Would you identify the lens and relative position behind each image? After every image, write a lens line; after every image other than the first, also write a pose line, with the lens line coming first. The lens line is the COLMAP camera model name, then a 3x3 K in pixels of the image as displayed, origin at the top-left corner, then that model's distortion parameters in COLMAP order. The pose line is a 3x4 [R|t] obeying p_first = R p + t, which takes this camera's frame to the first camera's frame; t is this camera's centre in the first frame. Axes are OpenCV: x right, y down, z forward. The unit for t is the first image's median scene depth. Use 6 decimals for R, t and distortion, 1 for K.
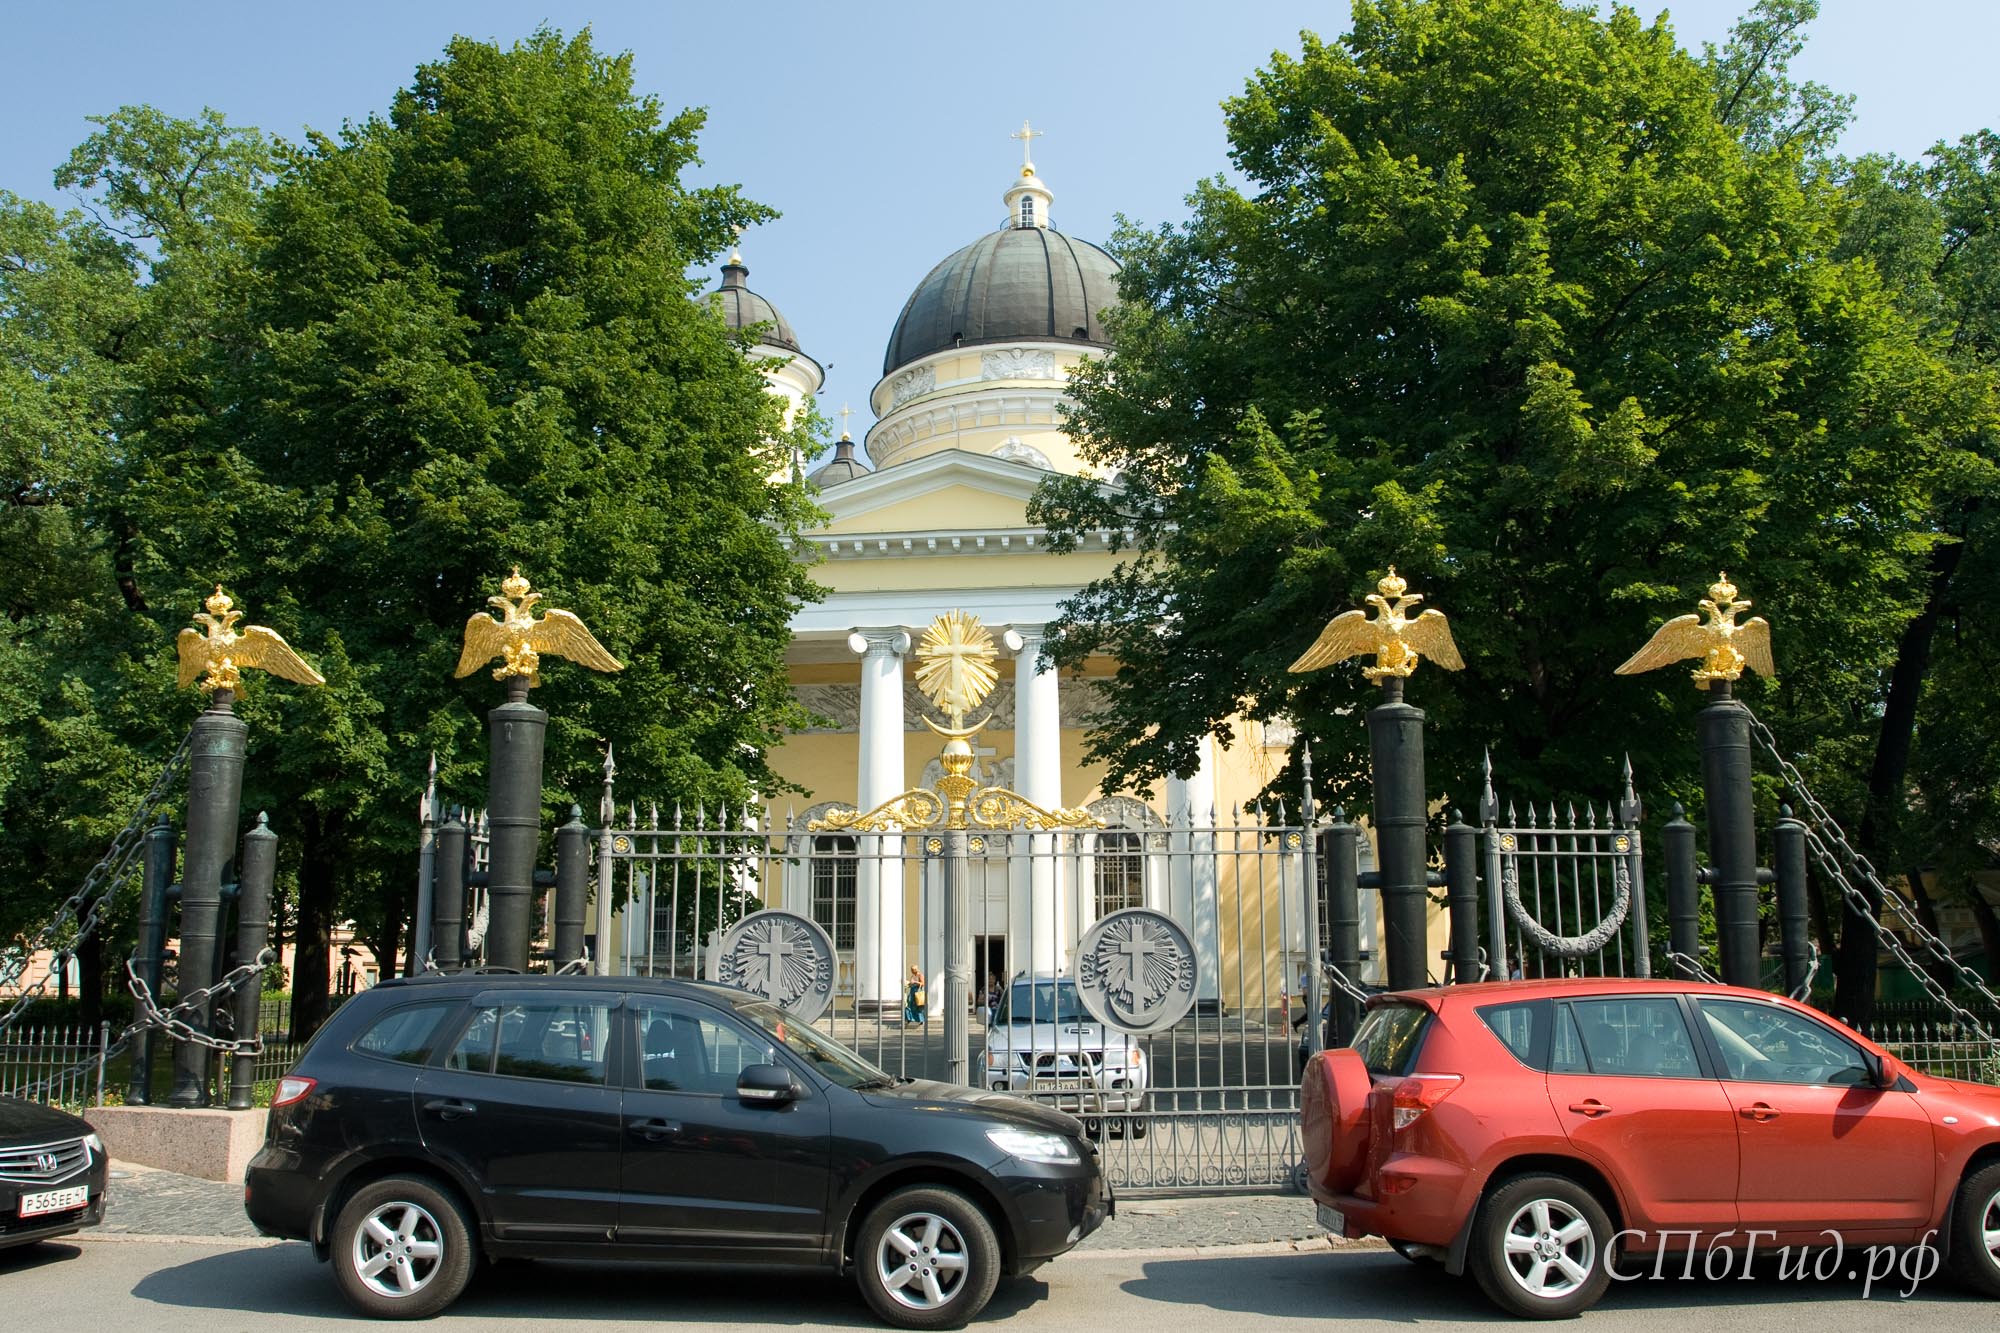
lens RADIAL K [[1582.7, 0, 988.7], [0, 1582.7, 658.9], [0, 0, 1]] dist [-0.062556, 0.001540]
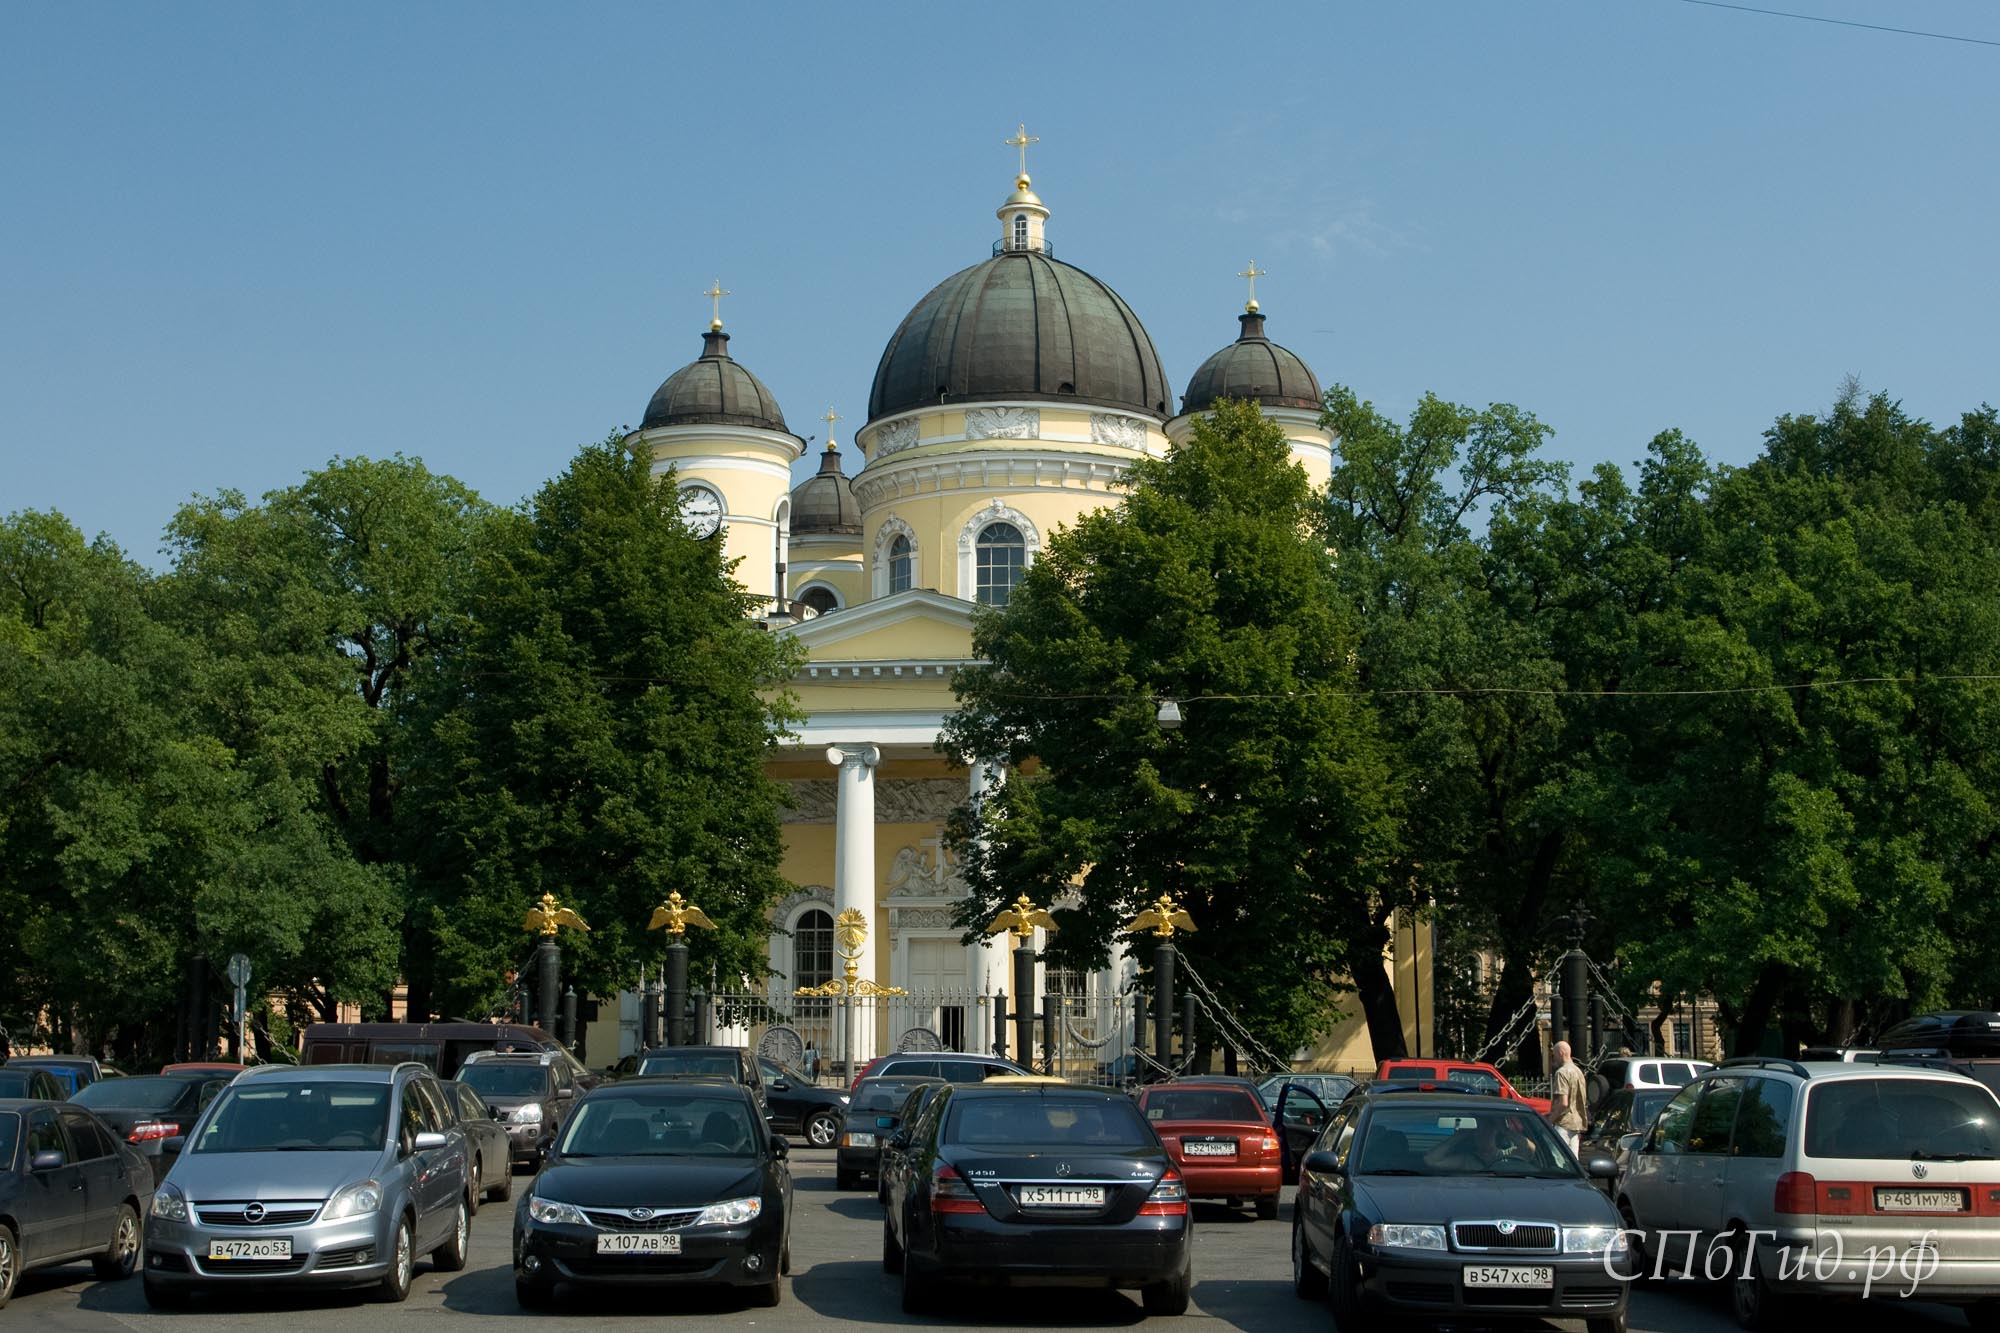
lens RADIAL K [[2719.0, 0, 1006.0], [0, 2719.0, 670.5], [0, 0, 1]] dist [-0.053831, 0.000000]
pose [[0.999365, 0.001653, -0.035603, 0.242696], [0.000905, 0.997425, 0.071712, -0.458978], [0.035630, -0.071699, 0.996790, -2.091476]]
